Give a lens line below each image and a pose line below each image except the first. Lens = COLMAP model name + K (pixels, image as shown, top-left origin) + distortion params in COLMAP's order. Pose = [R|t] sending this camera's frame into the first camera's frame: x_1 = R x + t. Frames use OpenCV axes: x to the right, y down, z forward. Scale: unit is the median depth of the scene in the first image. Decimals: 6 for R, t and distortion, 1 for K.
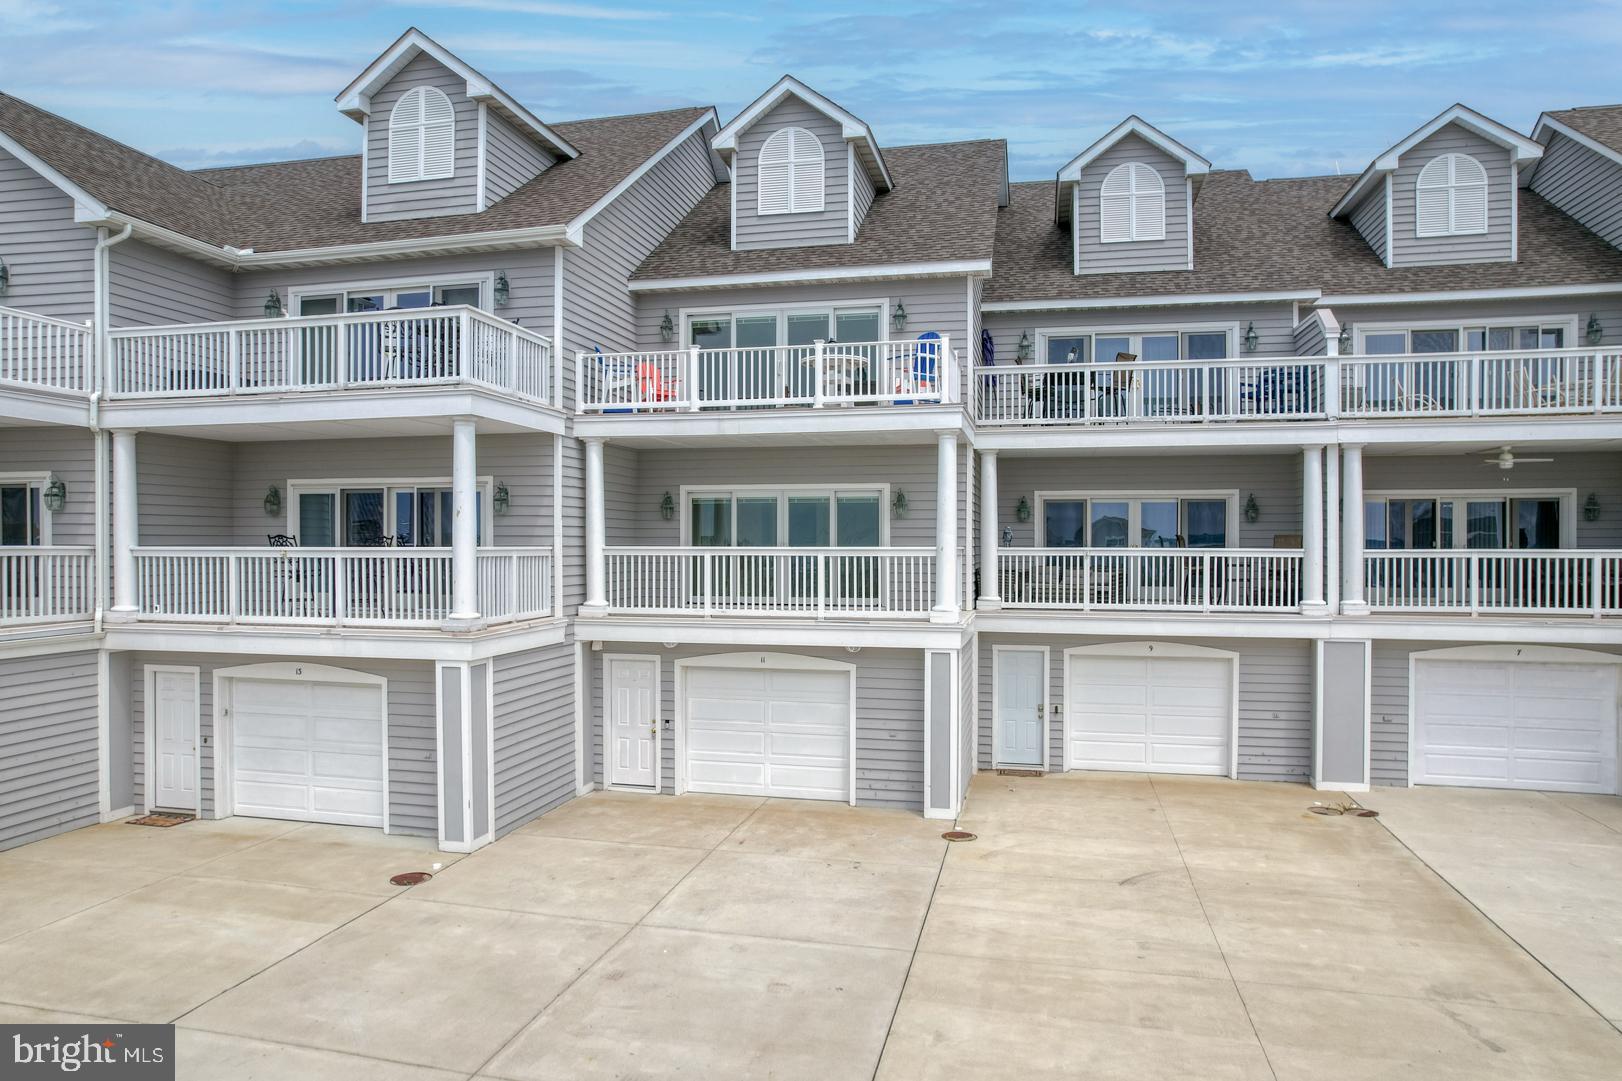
lens RADIAL K [[1043.7, 0, 808.4], [0, 1043.7, 544.7], [0, 0, 1]] dist [-0.082529, 0.074213]
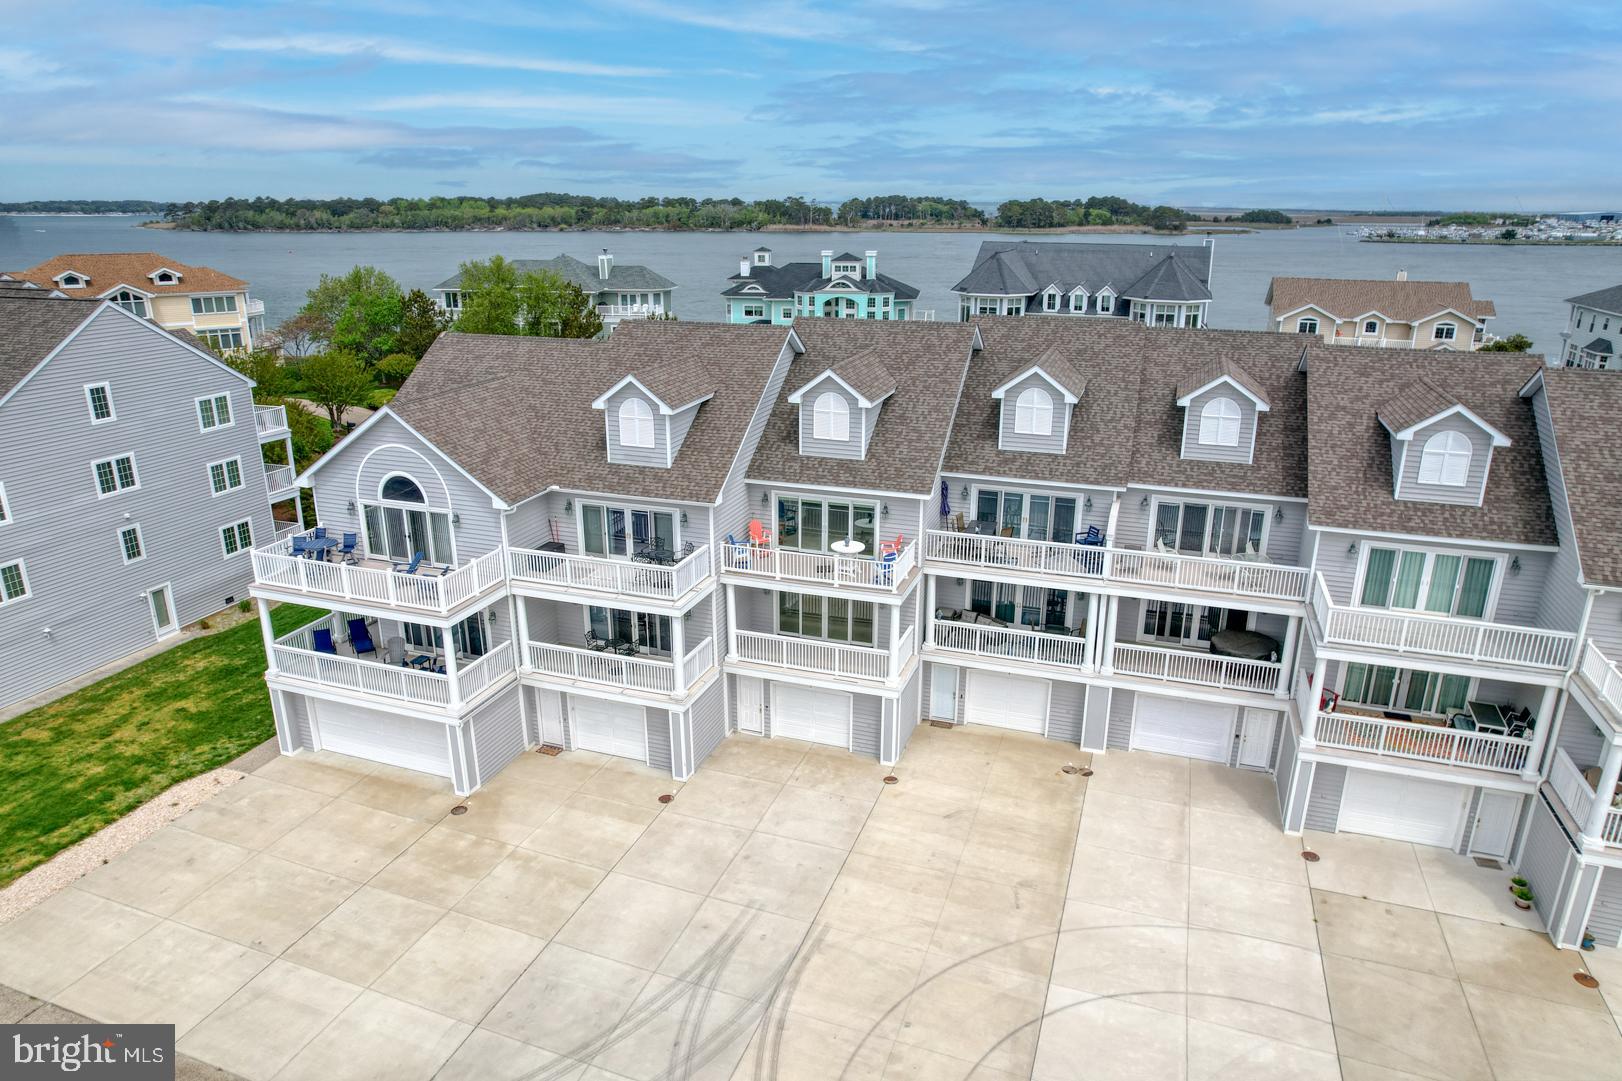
lens RADIAL K [[1040.9, 0, 808.8], [0, 1040.9, 544.3], [0, 0, 1]] dist [-0.079906, 0.068576]
pose [[0.993852, 0.034895, -0.105076, 0.164273], [-0.000267, 0.949787, 0.312896, -0.824975], [0.110719, -0.310944, 0.943957, -0.912434]]
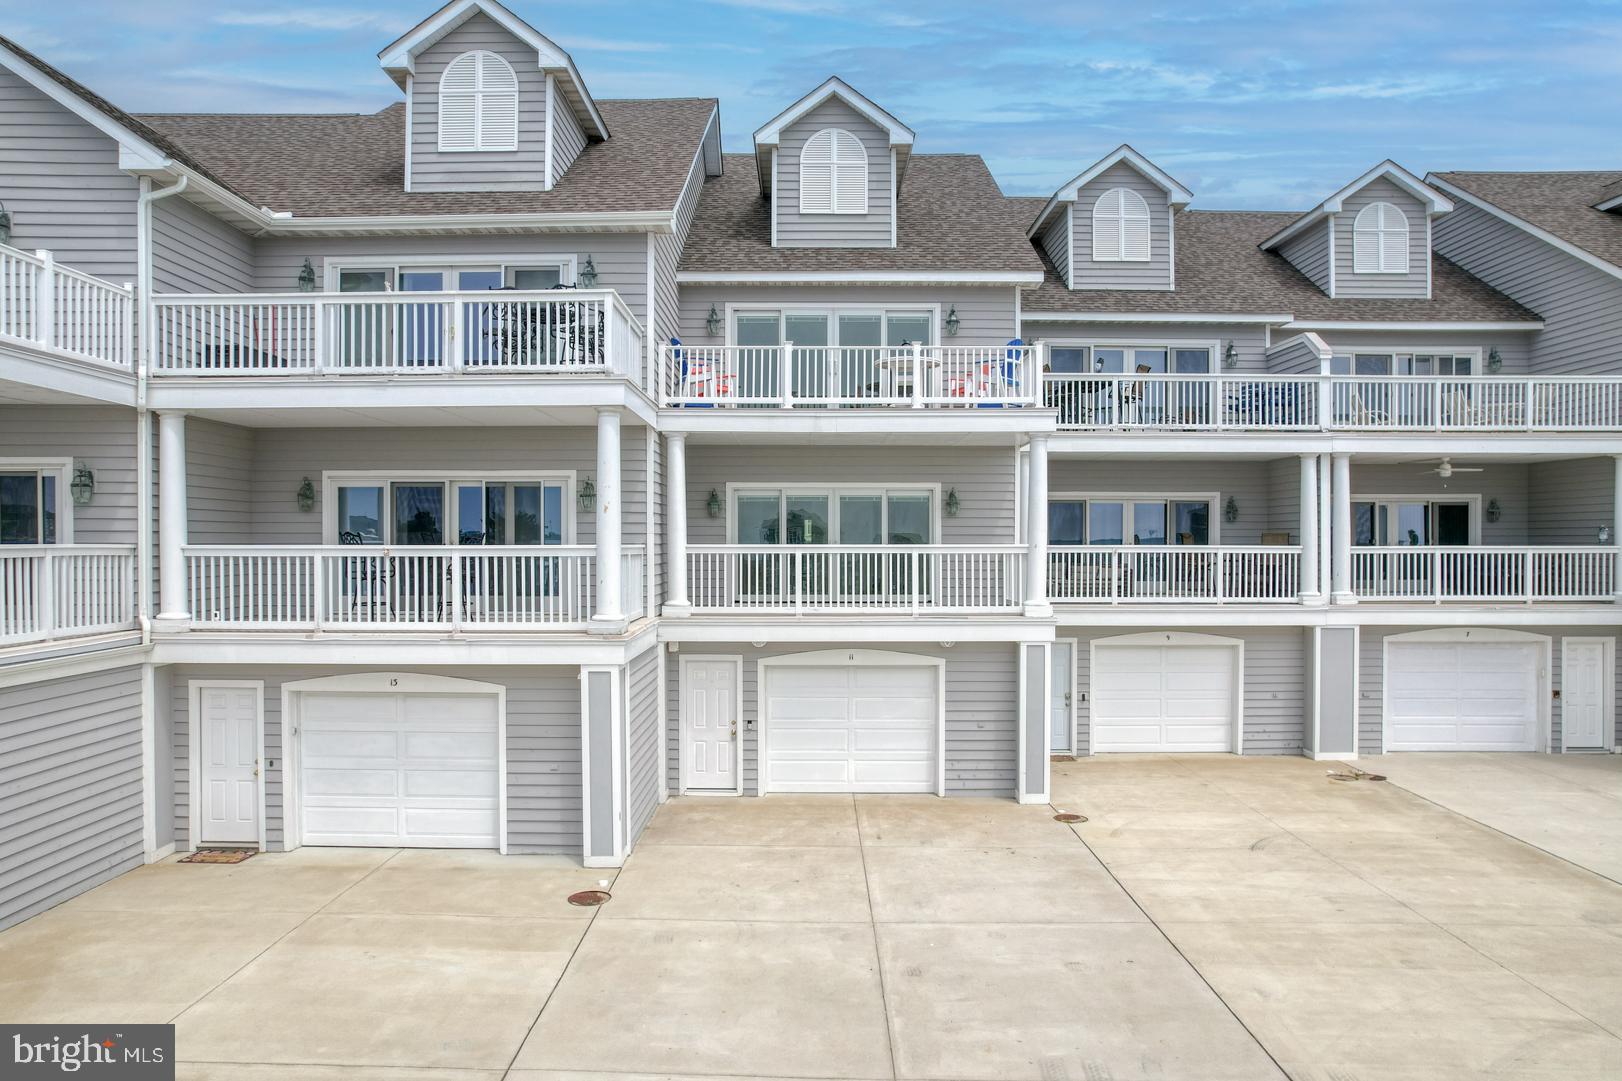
lens RADIAL K [[1040.9, 0, 808.8], [0, 1040.9, 544.3], [0, 0, 1]] dist [-0.079906, 0.068576]
pose [[0.975261, -0.001301, 0.221052, -0.302532], [0.001529, 0.999998, -0.000861, 0.002511], [-0.221051, 0.001178, 0.975262, 0.029148]]
